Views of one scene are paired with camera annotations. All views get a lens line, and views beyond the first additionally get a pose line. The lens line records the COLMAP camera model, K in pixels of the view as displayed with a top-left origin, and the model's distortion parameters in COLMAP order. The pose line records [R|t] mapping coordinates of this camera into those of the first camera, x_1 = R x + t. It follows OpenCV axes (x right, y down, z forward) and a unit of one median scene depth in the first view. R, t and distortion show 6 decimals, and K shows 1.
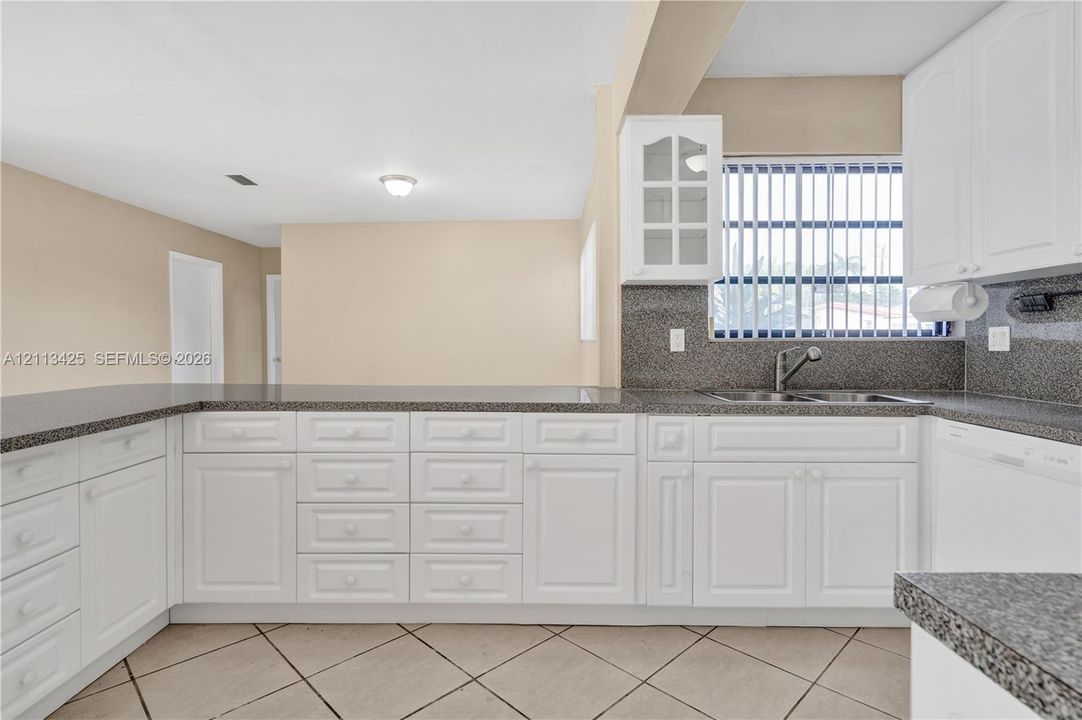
lens RADIAL K [[545.2, 0, 540.0], [0, 545.2, 348.9], [0, 0, 1]] dist [0.005264, 0.001417]
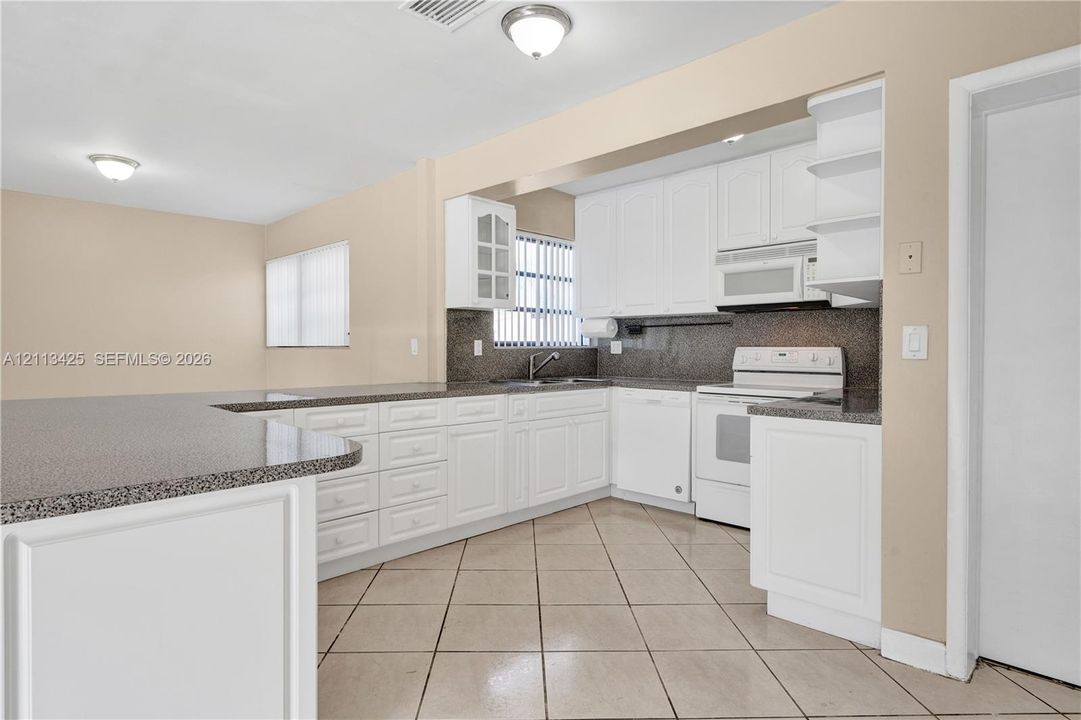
lens RADIAL K [[578.8, 0, 540.4], [0, 578.8, 359.5], [0, 0, 1]] dist [-0.019508, -0.000912]
pose [[0.687187, -0.013741, 0.726350, -0.839911], [0.007038, 0.999900, 0.012258, -0.002648], [-0.726446, -0.003311, 0.687215, -0.207055]]
